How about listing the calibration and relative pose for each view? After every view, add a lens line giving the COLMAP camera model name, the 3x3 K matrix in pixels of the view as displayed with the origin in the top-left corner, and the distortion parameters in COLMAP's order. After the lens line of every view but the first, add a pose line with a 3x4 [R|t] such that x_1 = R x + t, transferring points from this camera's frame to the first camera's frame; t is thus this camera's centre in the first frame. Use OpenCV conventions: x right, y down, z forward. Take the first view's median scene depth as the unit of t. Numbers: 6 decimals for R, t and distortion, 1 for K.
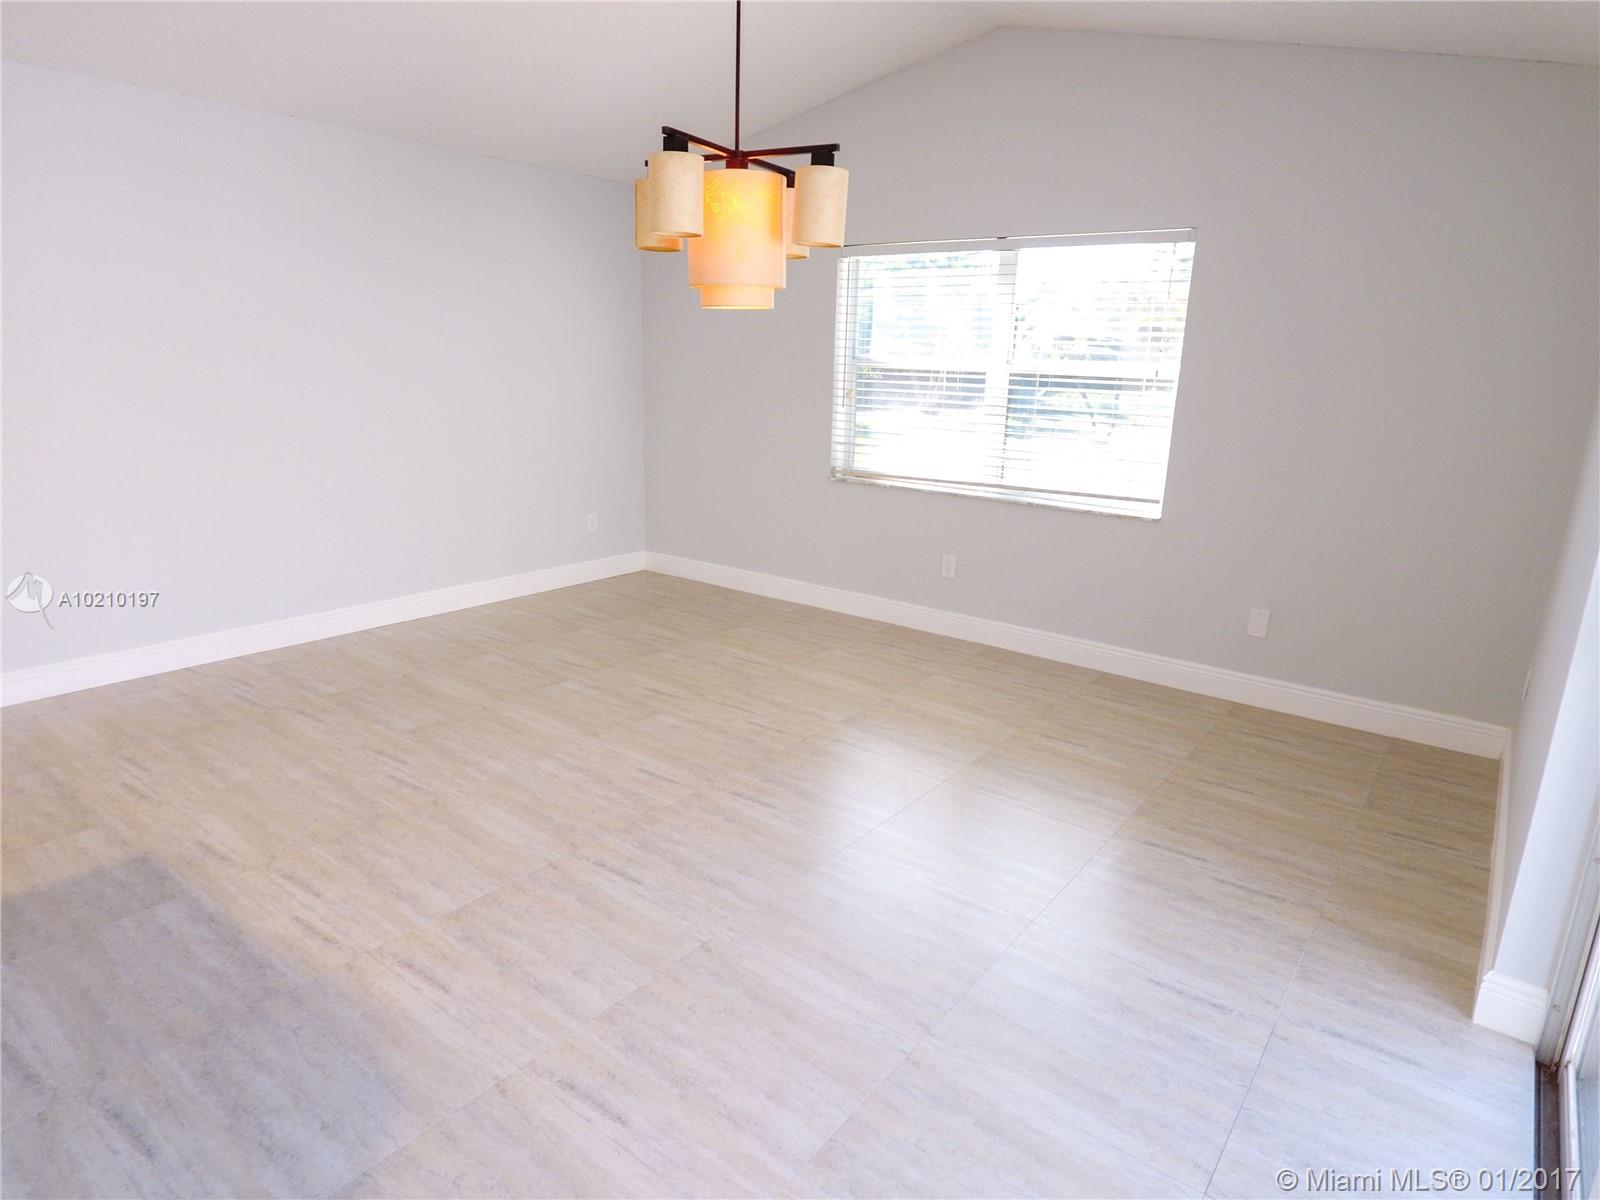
lens RADIAL K [[935.3, 0, 800.0], [0, 935.3, 600.0], [0, 0, 1]] dist [-0.000483, -0.001077]
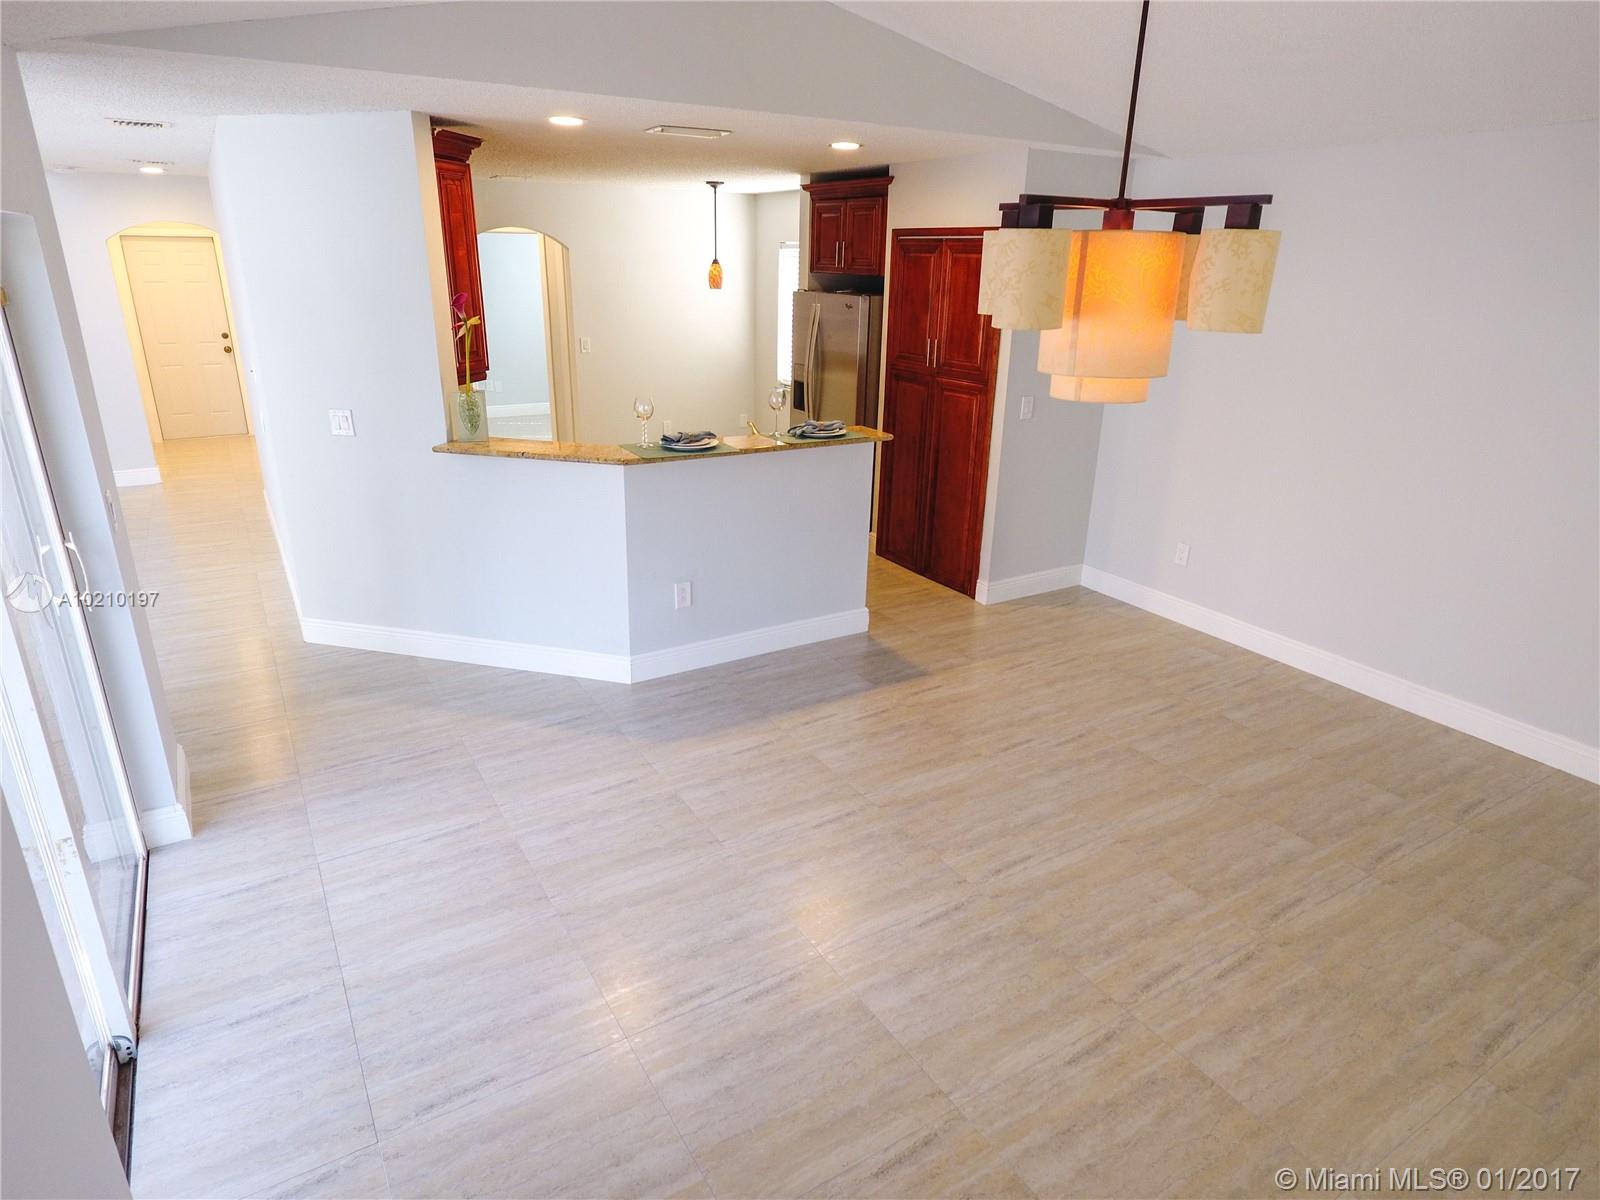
lens RADIAL K [[935.3, 0, 800.0], [0, 935.3, 600.0], [0, 0, 1]] dist [-0.000483, -0.001077]
pose [[-0.359059, 0.288317, -0.887666, 0.797942], [-0.263945, 0.880895, 0.392883, -0.422965], [0.895215, 0.375363, -0.240193, 1.068873]]
